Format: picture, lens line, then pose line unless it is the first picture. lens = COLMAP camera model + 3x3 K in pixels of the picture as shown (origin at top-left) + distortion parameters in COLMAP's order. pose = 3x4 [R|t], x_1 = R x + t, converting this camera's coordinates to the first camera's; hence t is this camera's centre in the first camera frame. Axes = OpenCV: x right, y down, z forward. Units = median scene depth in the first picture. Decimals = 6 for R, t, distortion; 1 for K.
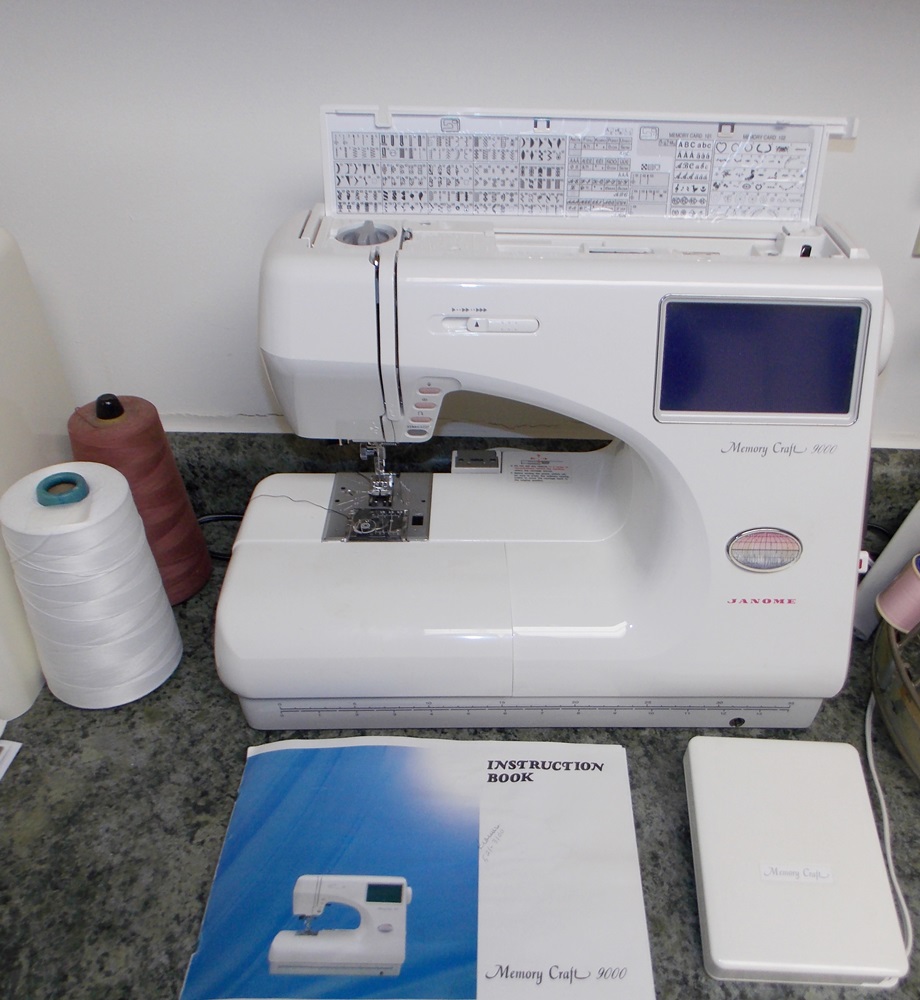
lens RADIAL K [[1136.2, 0, 464.8], [0, 1136.2, 503.1], [0, 0, 1]] dist [0.003820, 0.000000]
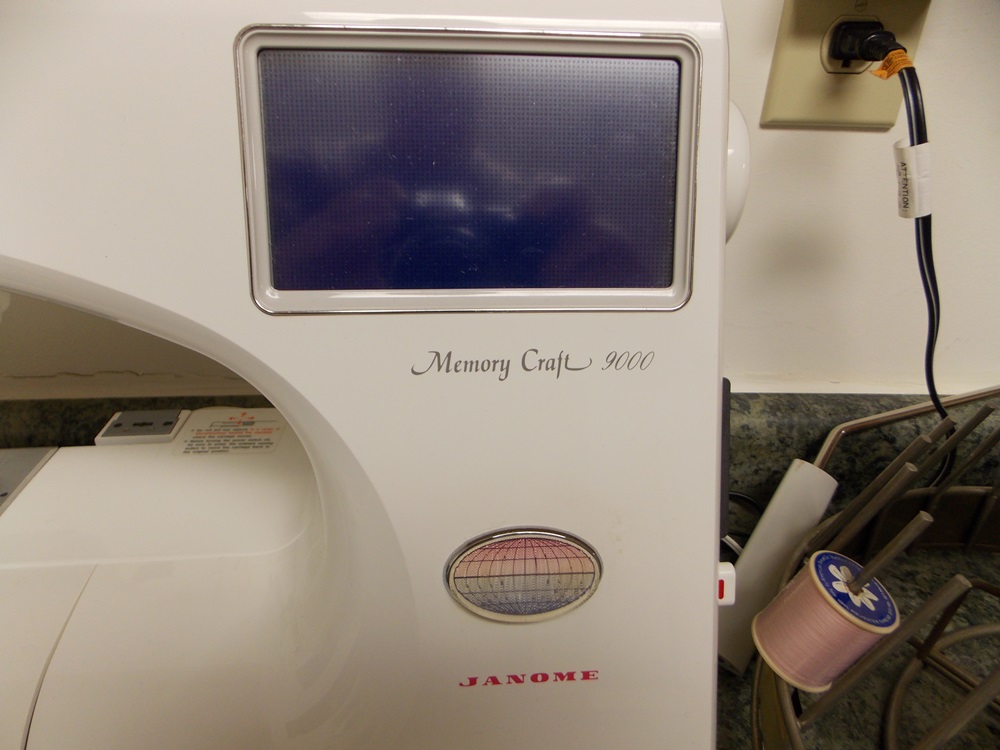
lens RADIAL K [[802.7, 0, 495.5], [0, 802.7, 373.2], [0, 0, 1]] dist [0.016618, 0.012878]
pose [[0.997371, -0.032834, 0.064603, 0.188089], [0.040448, 0.991910, -0.120327, -0.002771], [-0.060130, 0.122623, 0.990630, 0.526646]]
